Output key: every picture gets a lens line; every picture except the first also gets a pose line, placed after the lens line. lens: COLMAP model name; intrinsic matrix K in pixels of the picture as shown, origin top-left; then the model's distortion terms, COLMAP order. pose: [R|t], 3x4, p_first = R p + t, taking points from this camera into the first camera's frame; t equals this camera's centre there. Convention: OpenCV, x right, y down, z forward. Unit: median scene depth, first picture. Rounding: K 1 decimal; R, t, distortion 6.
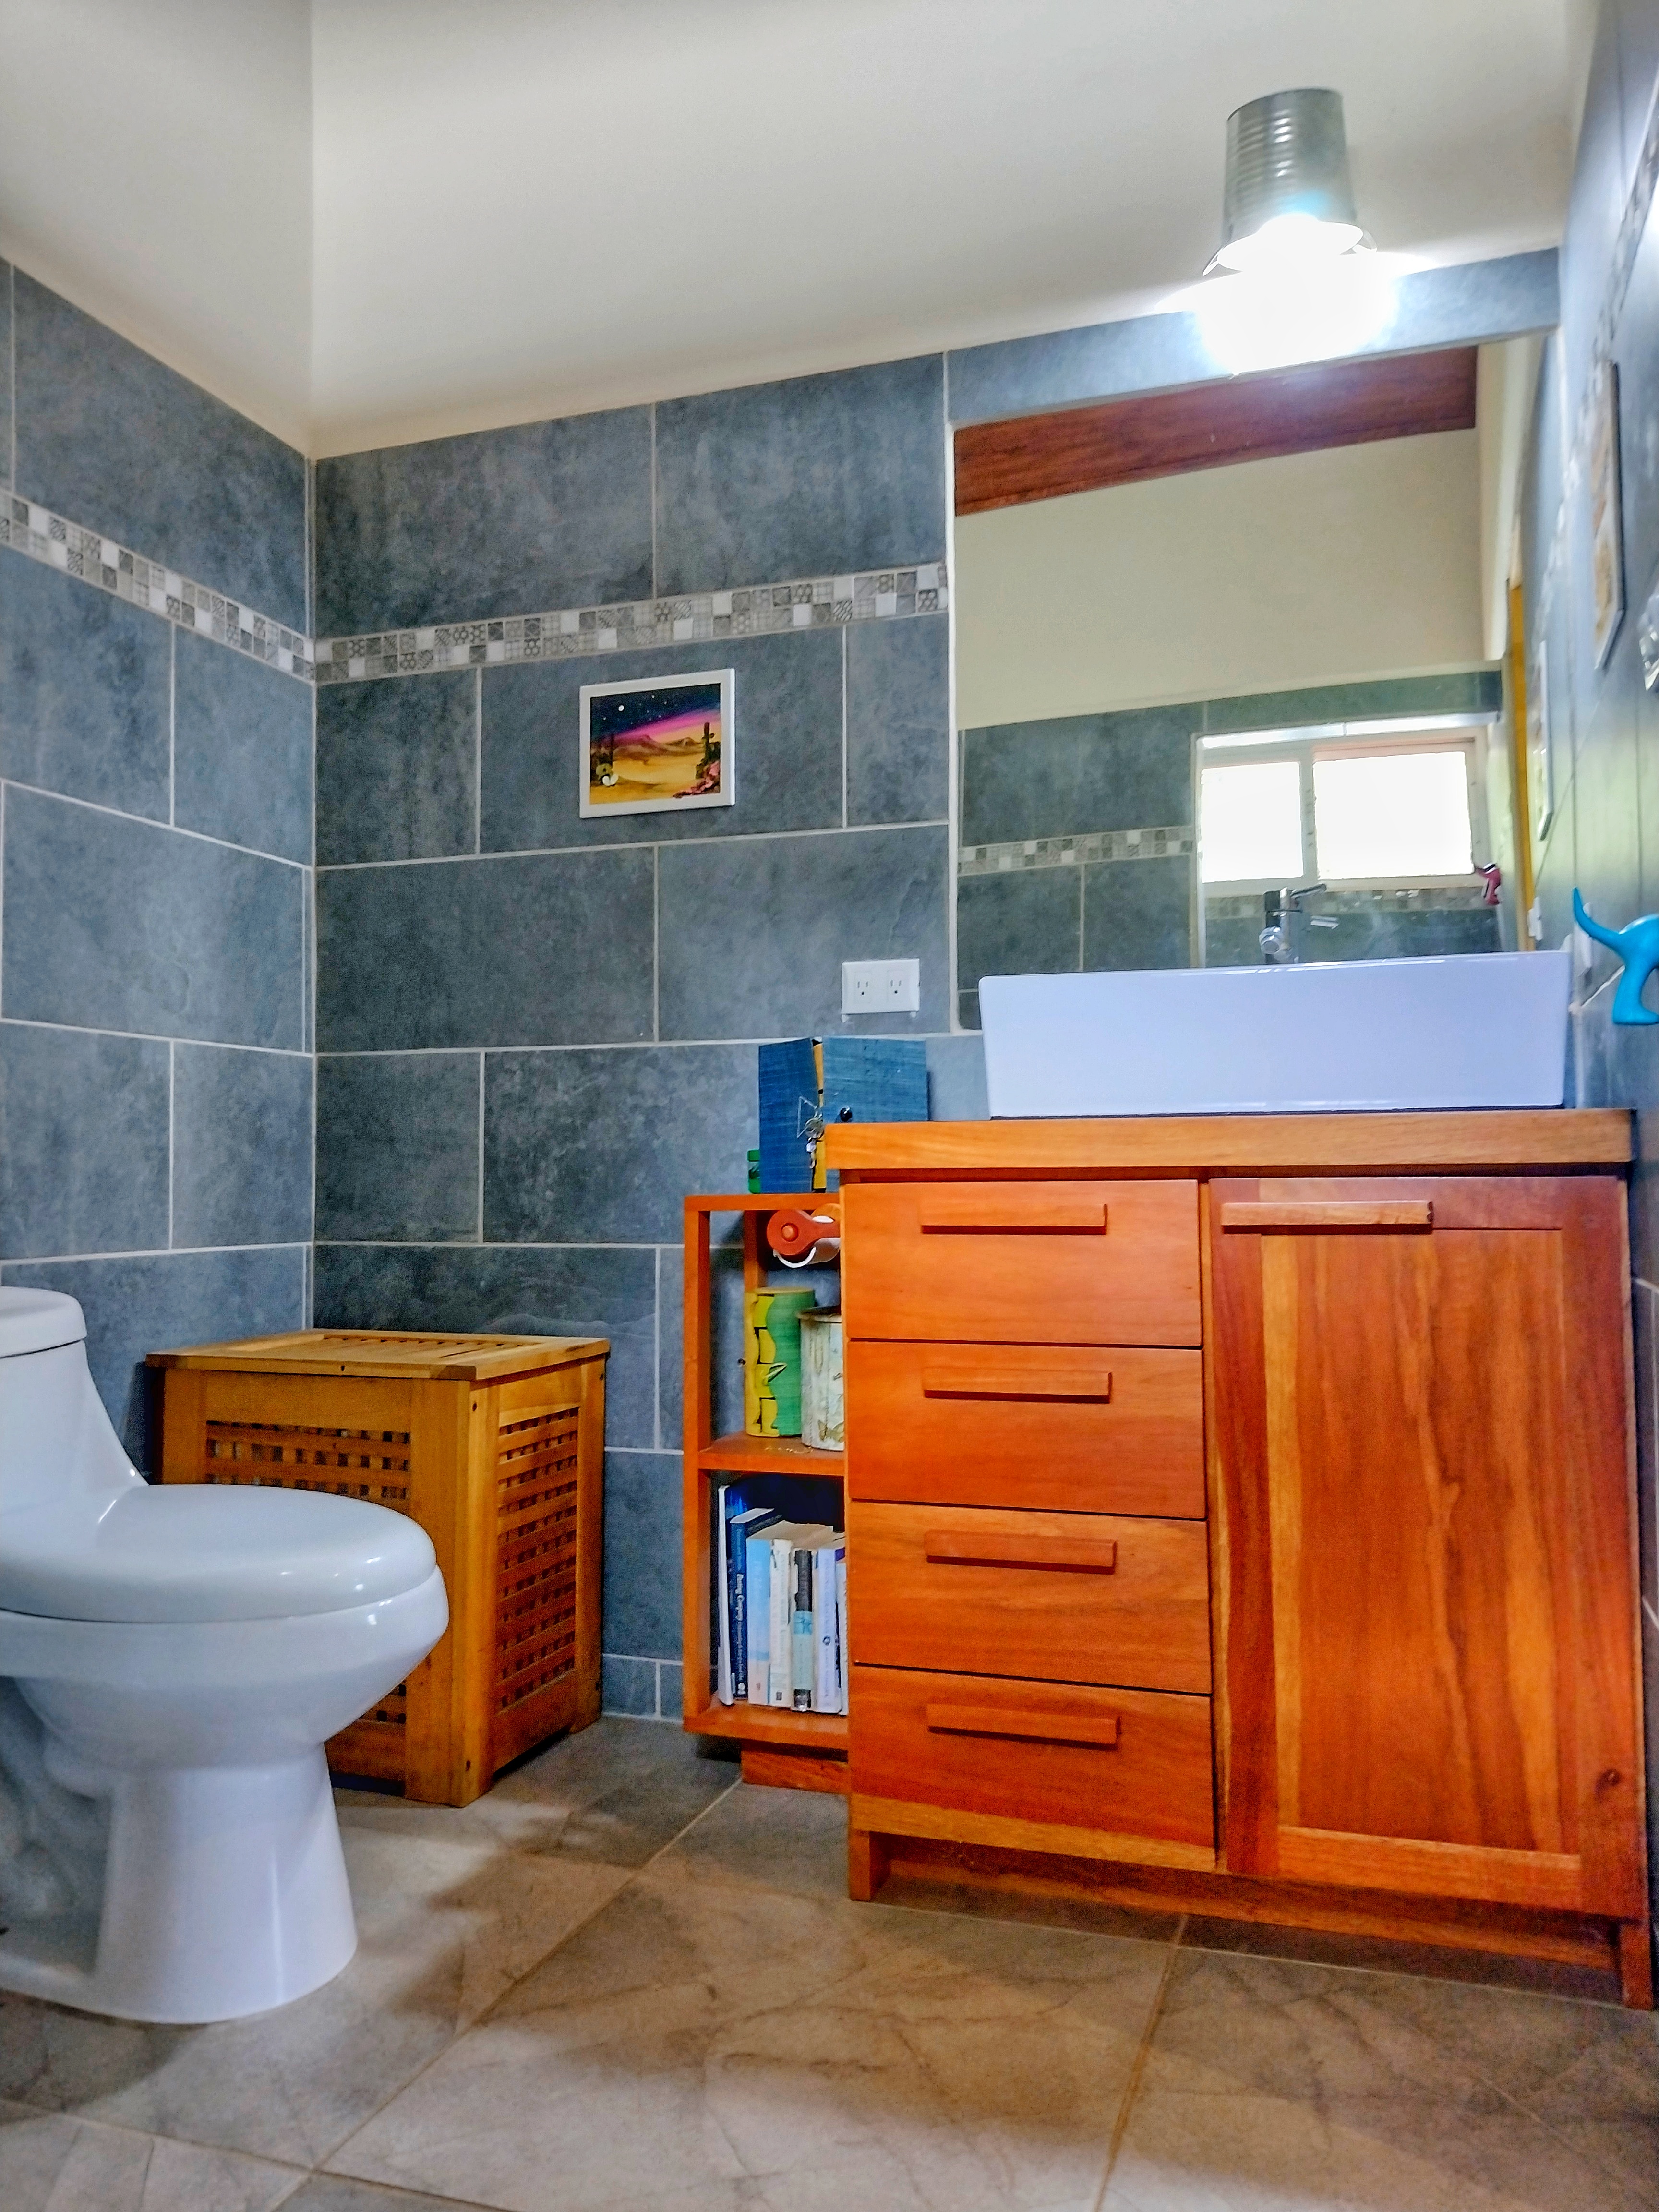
lens RADIAL K [[1645.5, 0, 831.9], [0, 1645.5, 1148.0], [0, 0, 1]] dist [0.096919, -0.183666]
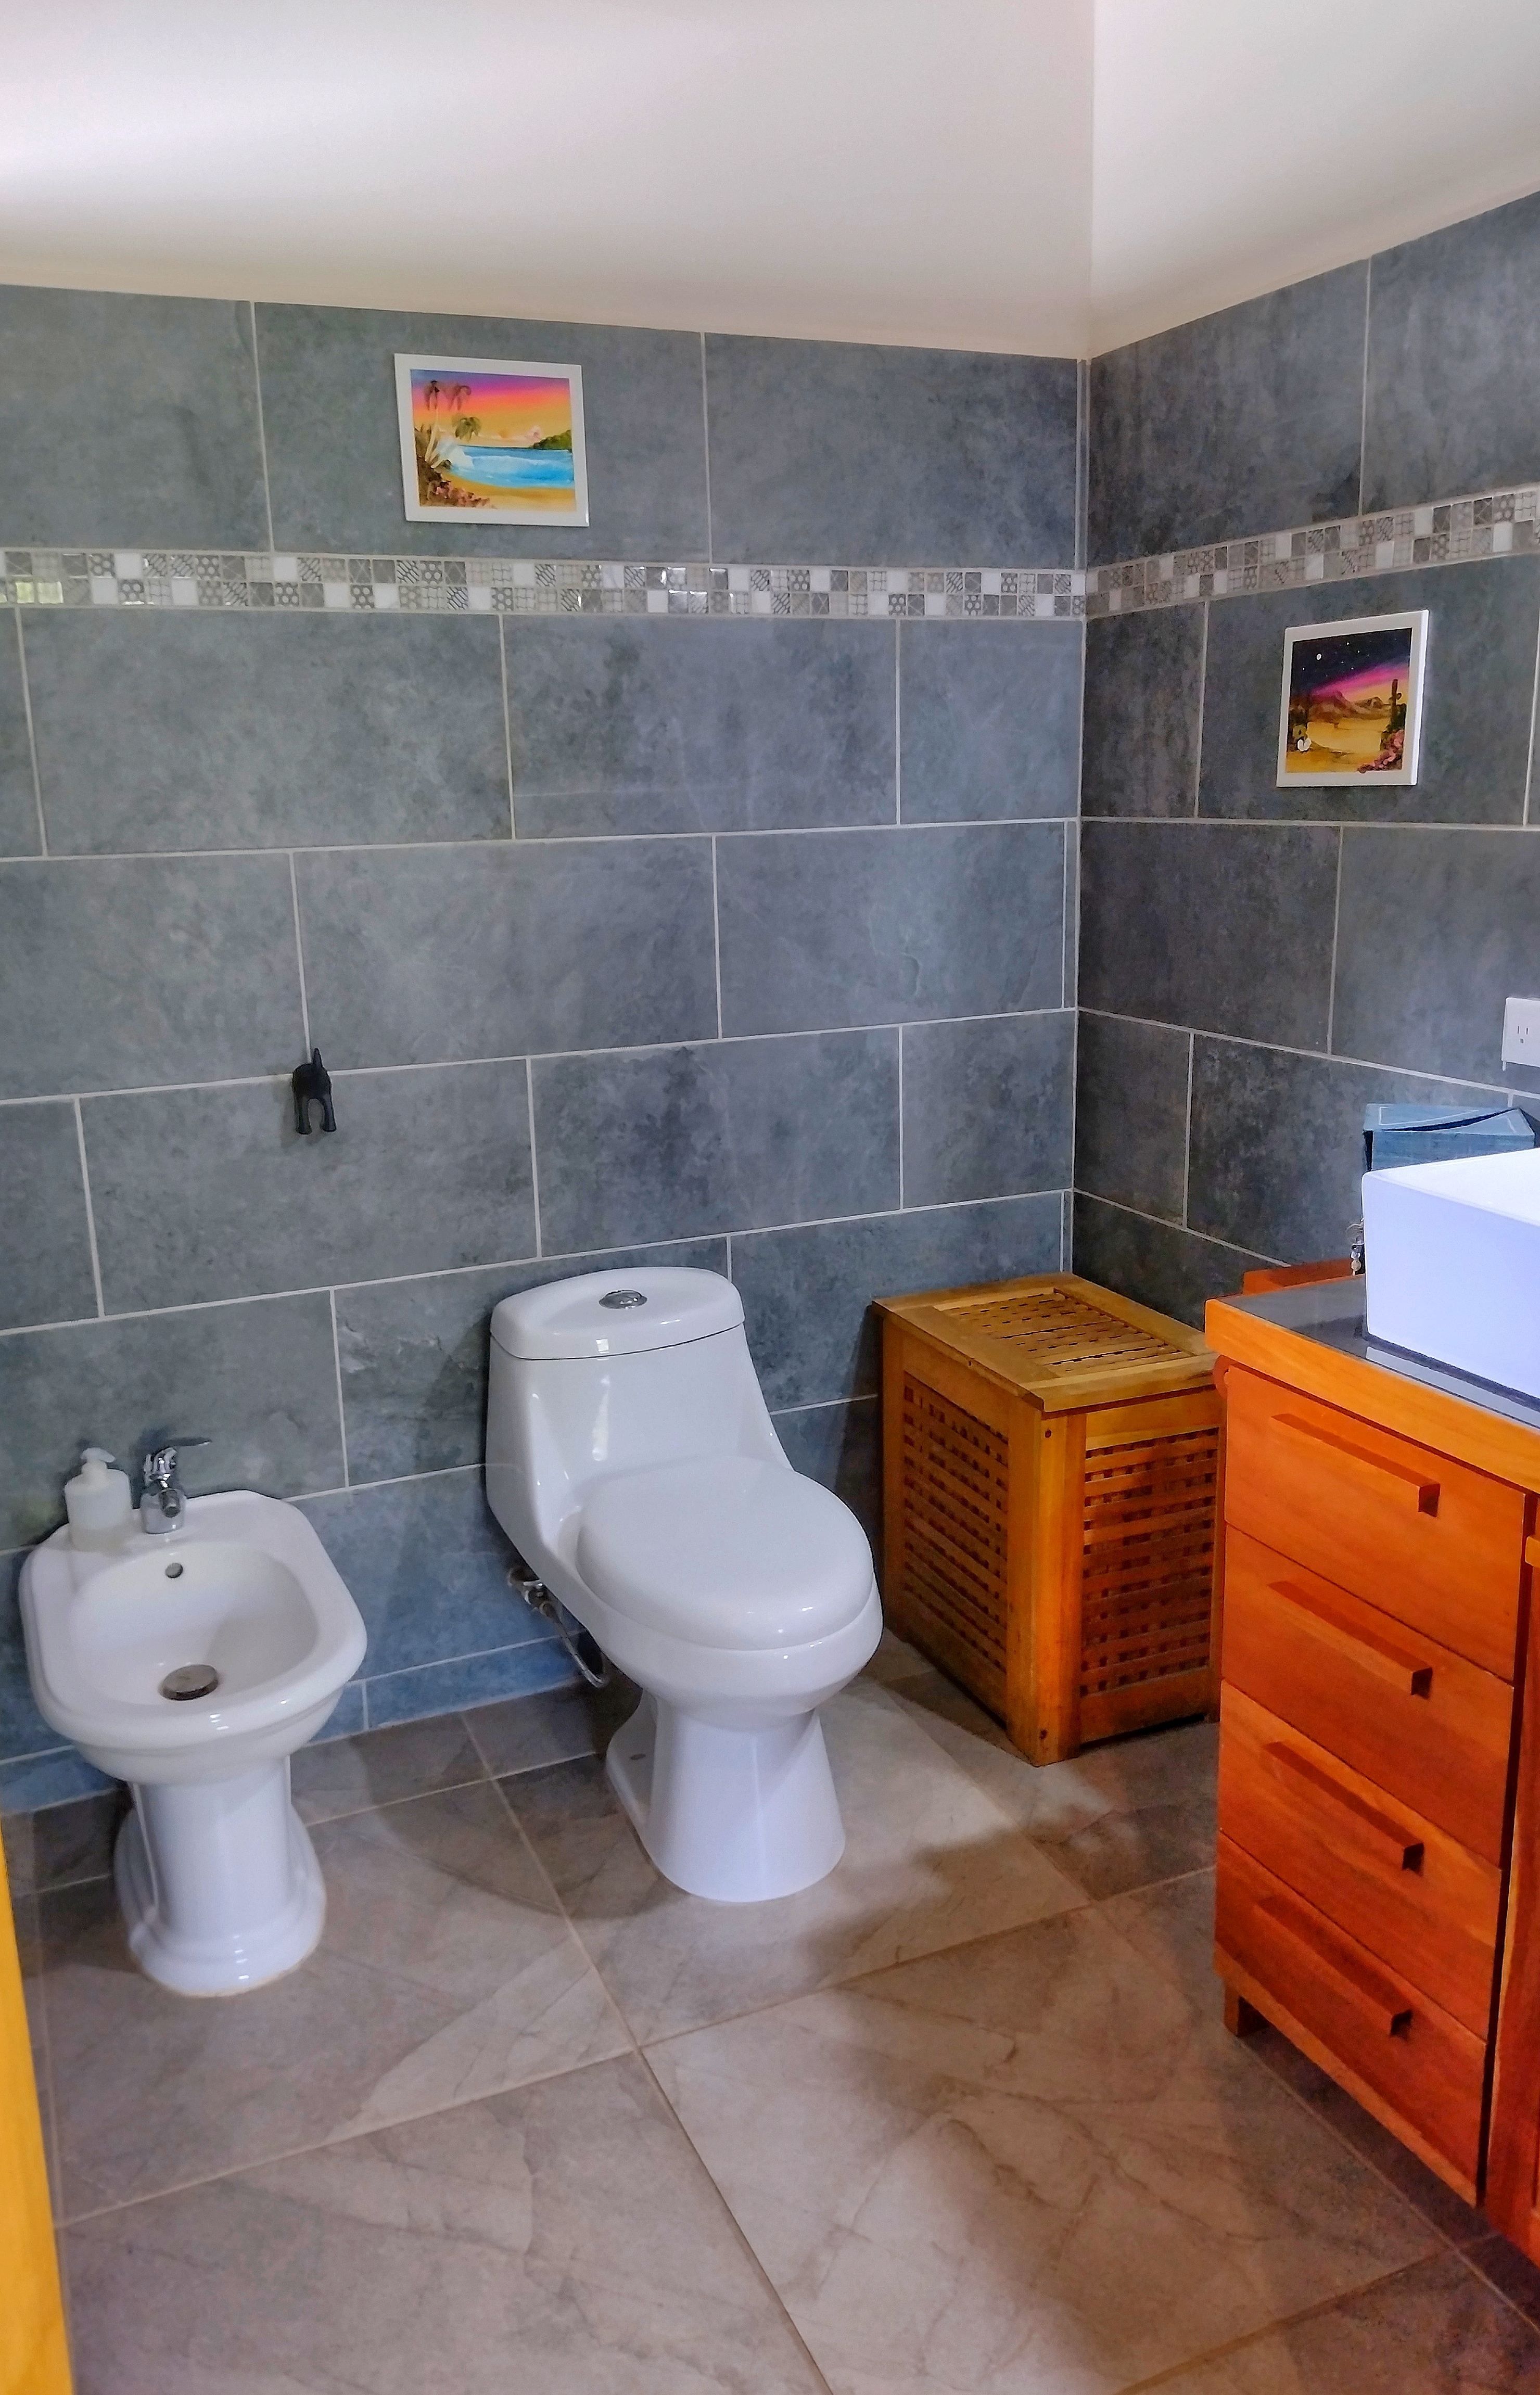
lens RADIAL K [[1811.1, 0, 760.9], [0, 1811.1, 1229.7], [0, 0, 1]] dist [0.073780, -0.147124]
pose [[0.665054, 0.175114, -0.725975, 0.415577], [0.040707, 0.962174, 0.269378, -0.249715], [0.745685, -0.208703, 0.632769, 0.139770]]
